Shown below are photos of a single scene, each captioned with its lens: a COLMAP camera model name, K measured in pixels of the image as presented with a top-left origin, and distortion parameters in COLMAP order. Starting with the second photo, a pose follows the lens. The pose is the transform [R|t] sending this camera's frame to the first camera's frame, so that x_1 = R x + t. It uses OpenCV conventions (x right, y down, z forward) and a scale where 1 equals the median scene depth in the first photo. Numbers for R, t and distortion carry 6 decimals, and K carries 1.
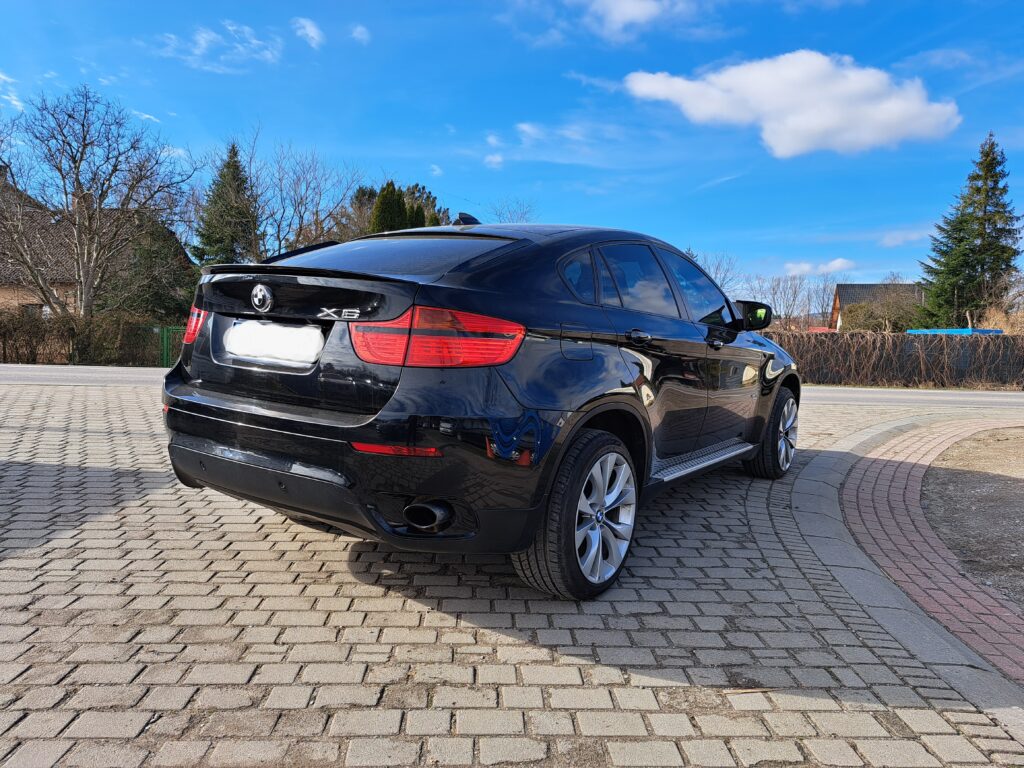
lens RADIAL K [[741.3, 0, 523.3], [0, 741.3, 394.7], [0, 0, 1]] dist [0.039036, -0.020323]
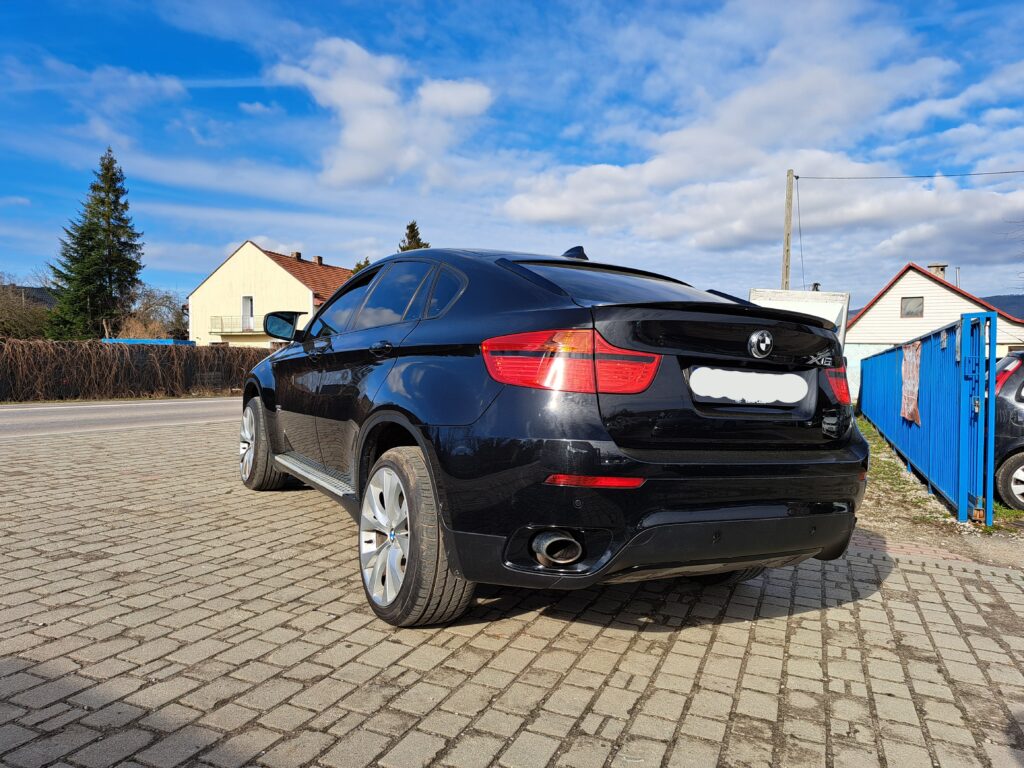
lens RADIAL K [[741.3, 0, 509.8], [0, 741.3, 410.8], [0, 0, 1]] dist [0.039036, -0.020323]
pose [[0.422321, -0.071482, 0.903624, -0.467116], [0.057511, 0.996990, 0.051989, -0.038937], [-0.904620, 0.030012, 0.425161, 0.309684]]
